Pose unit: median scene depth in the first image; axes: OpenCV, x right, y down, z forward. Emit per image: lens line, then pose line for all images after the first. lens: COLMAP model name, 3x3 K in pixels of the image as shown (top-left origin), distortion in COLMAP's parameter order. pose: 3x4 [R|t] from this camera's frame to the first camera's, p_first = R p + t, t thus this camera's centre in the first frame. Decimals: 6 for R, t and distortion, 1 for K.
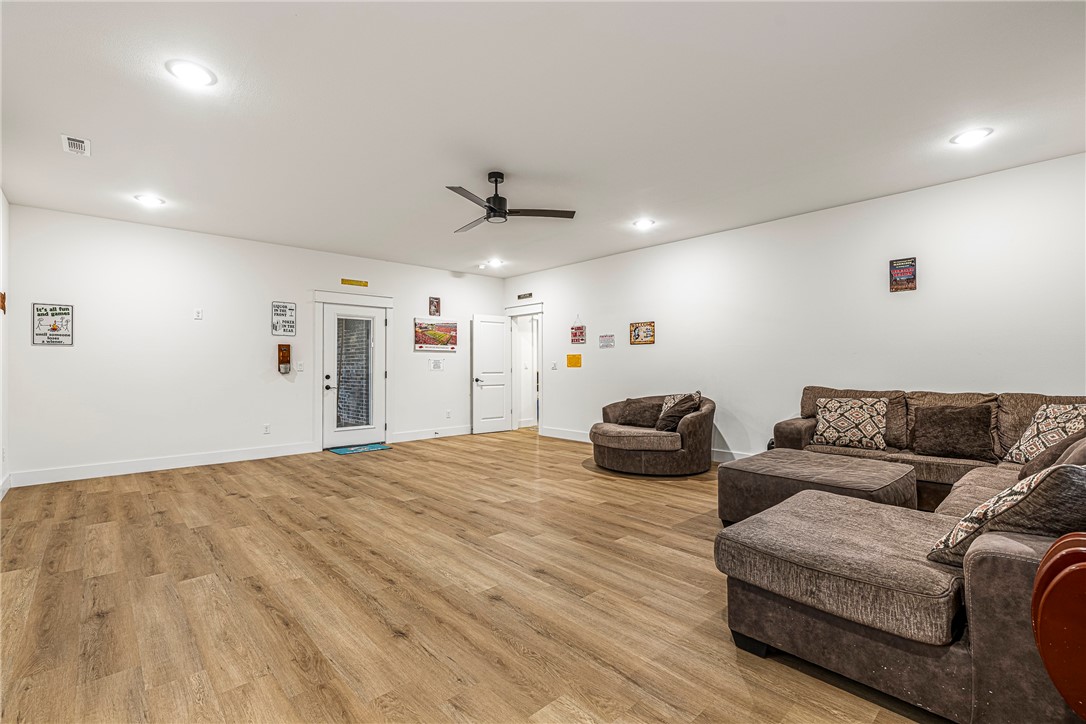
lens RADIAL K [[487.3, 0, 545.5], [0, 487.3, 362.9], [0, 0, 1]] dist [-0.002744, 0.000483]
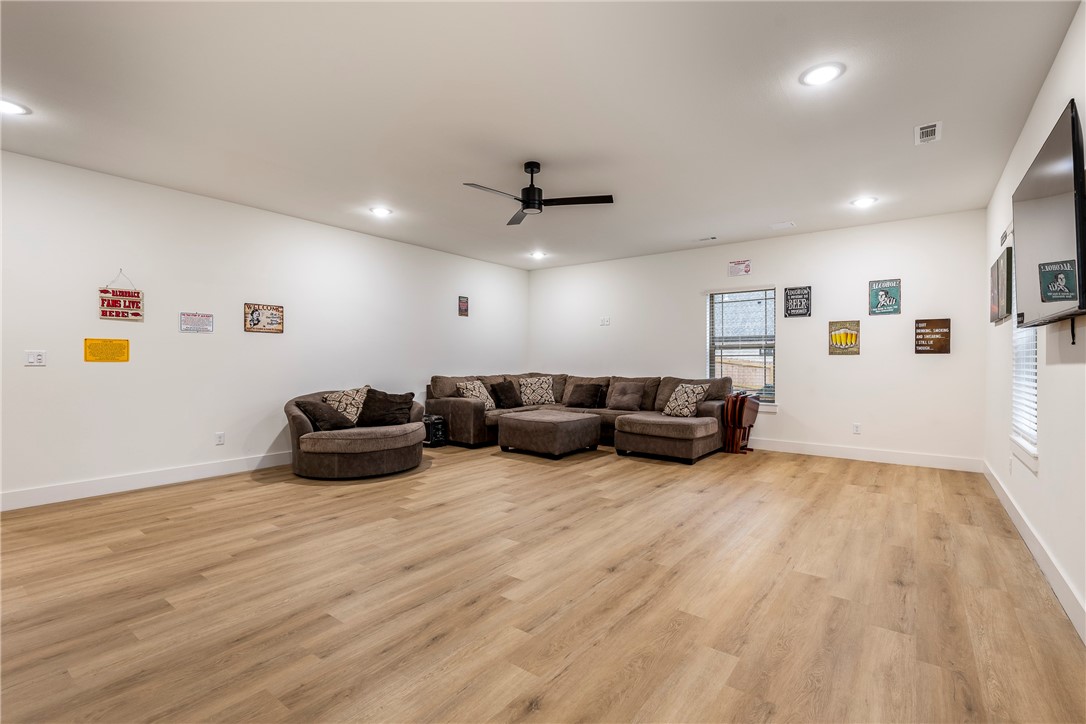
lens RADIAL K [[487.3, 0, 542.1], [0, 487.3, 364.8], [0, 0, 1]] dist [-0.002744, 0.000483]
pose [[-0.165705, -0.004971, 0.986163, -1.099623], [-0.008459, 0.999958, 0.003619, 0.011892], [-0.986139, -0.007742, -0.165740, 1.171039]]
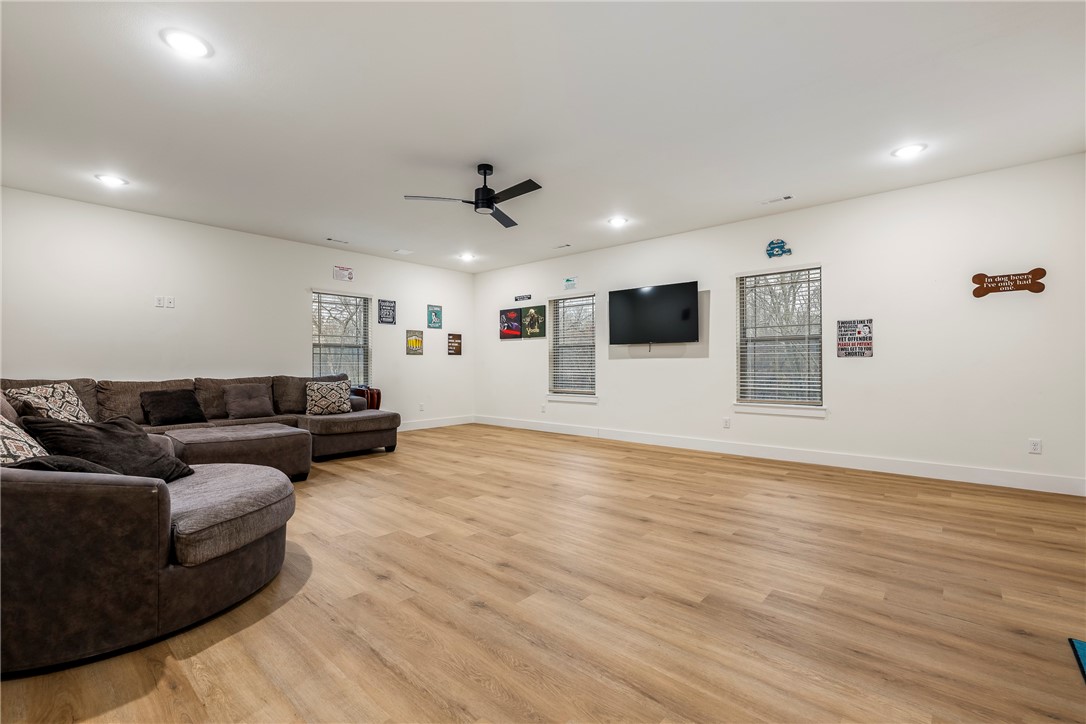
lens RADIAL K [[487.3, 0, 523.9], [0, 487.3, 360.0], [0, 0, 1]] dist [-0.002744, 0.000483]
pose [[-0.996661, 0.004262, -0.081536, -0.101339], [0.005809, 0.999808, -0.018736, 0.040885], [0.081440, -0.019147, -0.996494, 2.078150]]
